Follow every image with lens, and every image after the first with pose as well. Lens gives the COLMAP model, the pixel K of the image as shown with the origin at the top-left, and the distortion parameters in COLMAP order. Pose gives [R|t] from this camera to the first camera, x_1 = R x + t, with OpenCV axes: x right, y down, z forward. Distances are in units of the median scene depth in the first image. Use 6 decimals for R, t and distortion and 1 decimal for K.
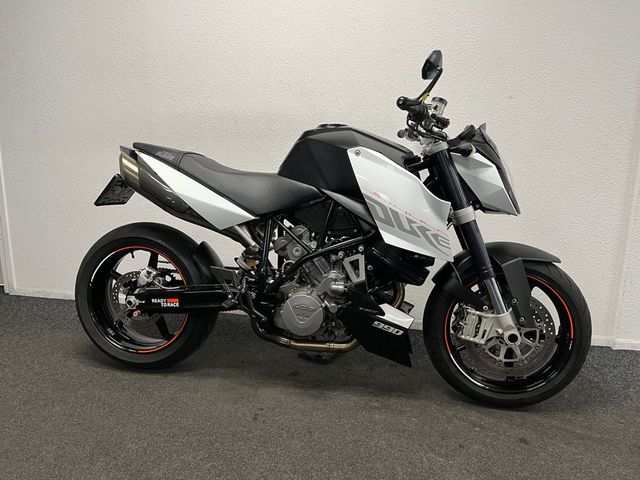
lens RADIAL K [[485.1, 0, 320.0], [0, 485.1, 240.0], [0, 0, 1]] dist [0.011187, 0.001770]
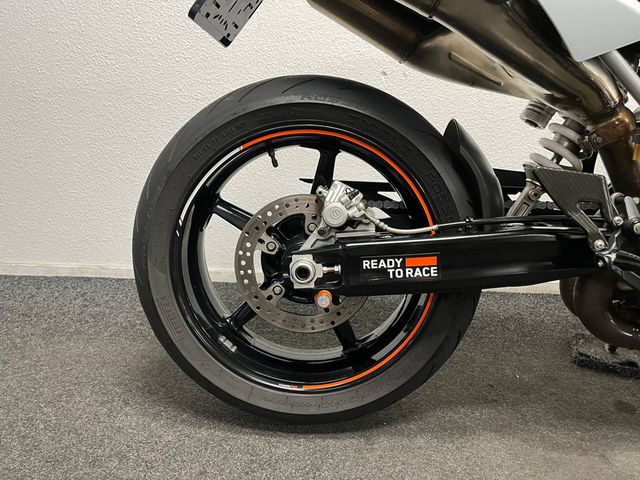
lens RADIAL K [[503.5, 0, 320.0], [0, 503.5, 240.0], [0, 0, 1]] dist [0.004540, -0.007218]
pose [[0.992632, -0.038026, 0.115045, -0.420473], [0.030080, 0.997091, 0.070035, 0.075033], [-0.117374, -0.066058, 0.990888, 0.597825]]
